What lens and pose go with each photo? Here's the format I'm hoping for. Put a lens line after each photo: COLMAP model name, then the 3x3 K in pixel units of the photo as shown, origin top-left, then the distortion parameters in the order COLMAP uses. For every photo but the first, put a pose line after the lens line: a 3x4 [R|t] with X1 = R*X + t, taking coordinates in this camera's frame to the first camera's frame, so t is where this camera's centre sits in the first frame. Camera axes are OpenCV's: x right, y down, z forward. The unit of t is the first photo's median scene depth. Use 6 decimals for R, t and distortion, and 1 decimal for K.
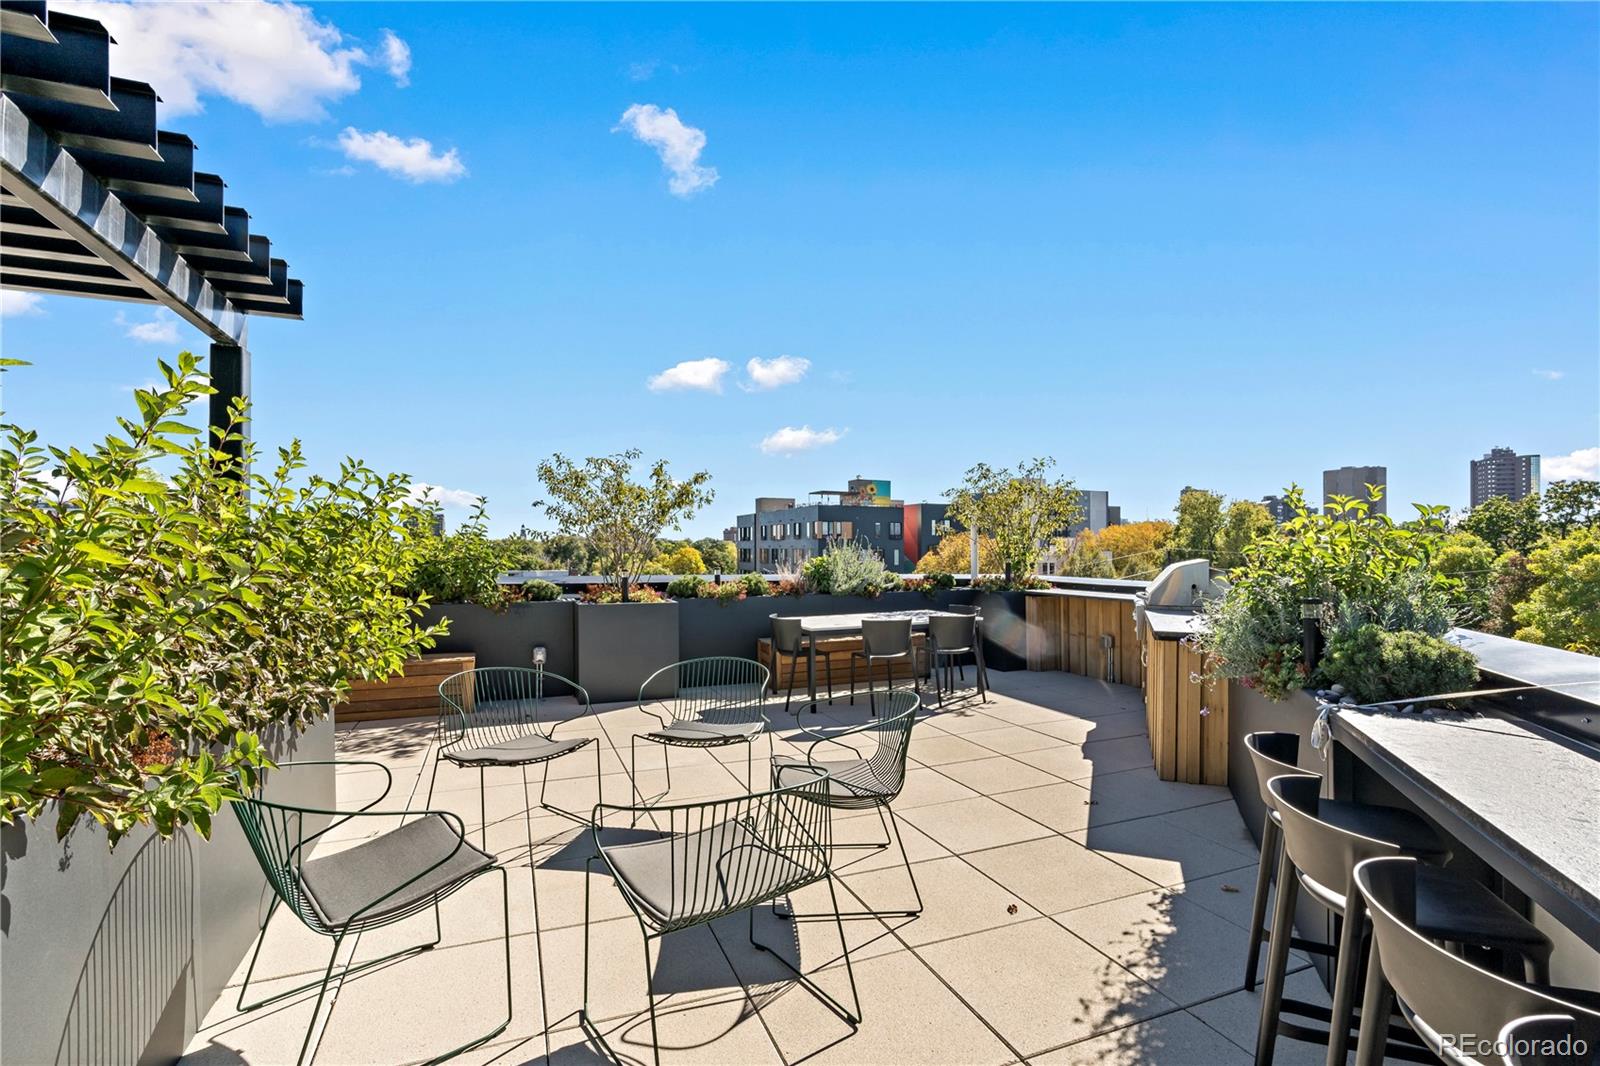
lens RADIAL K [[739.2, 0, 798.2], [0, 739.2, 525.1], [0, 0, 1]] dist [-0.012486, 0.004935]
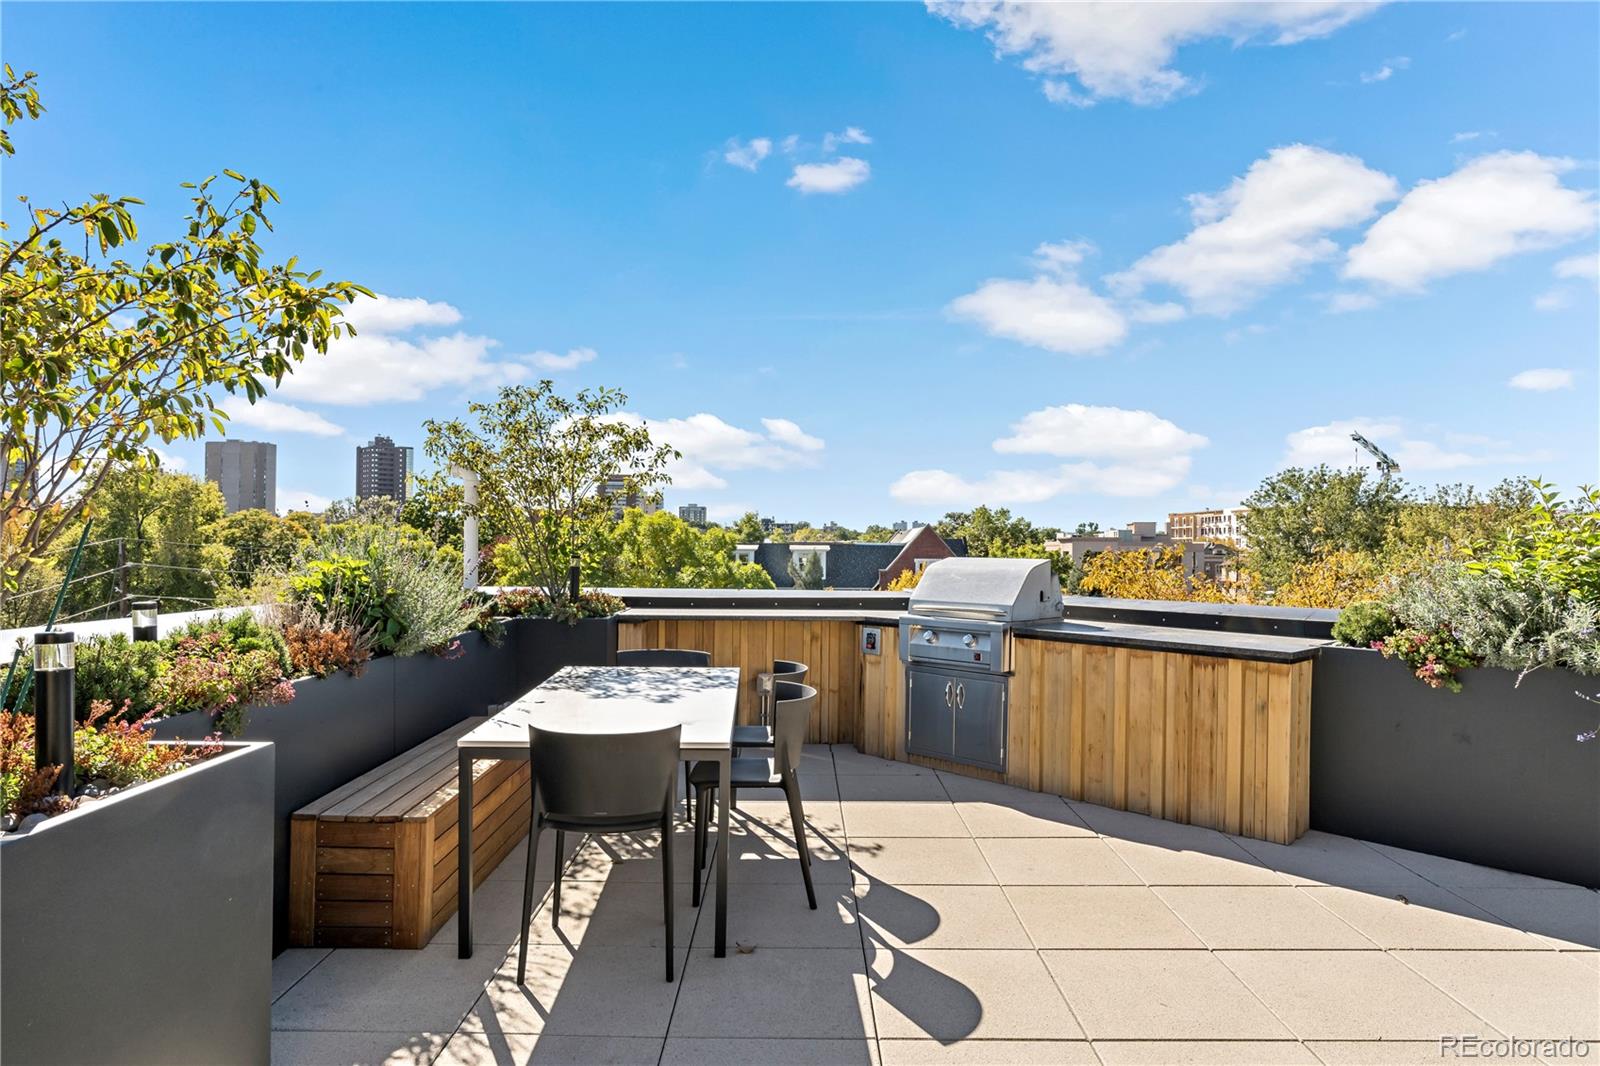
lens RADIAL K [[967.0, 0, 800.0], [0, 967.0, 533.0], [0, 0, 1]] dist [0.002311, 0.000305]
pose [[0.364315, 0.013786, 0.931174, -0.451962], [-0.037381, 0.999301, -0.000170, 0.024096], [-0.930525, -0.034746, 0.364576, 0.771358]]
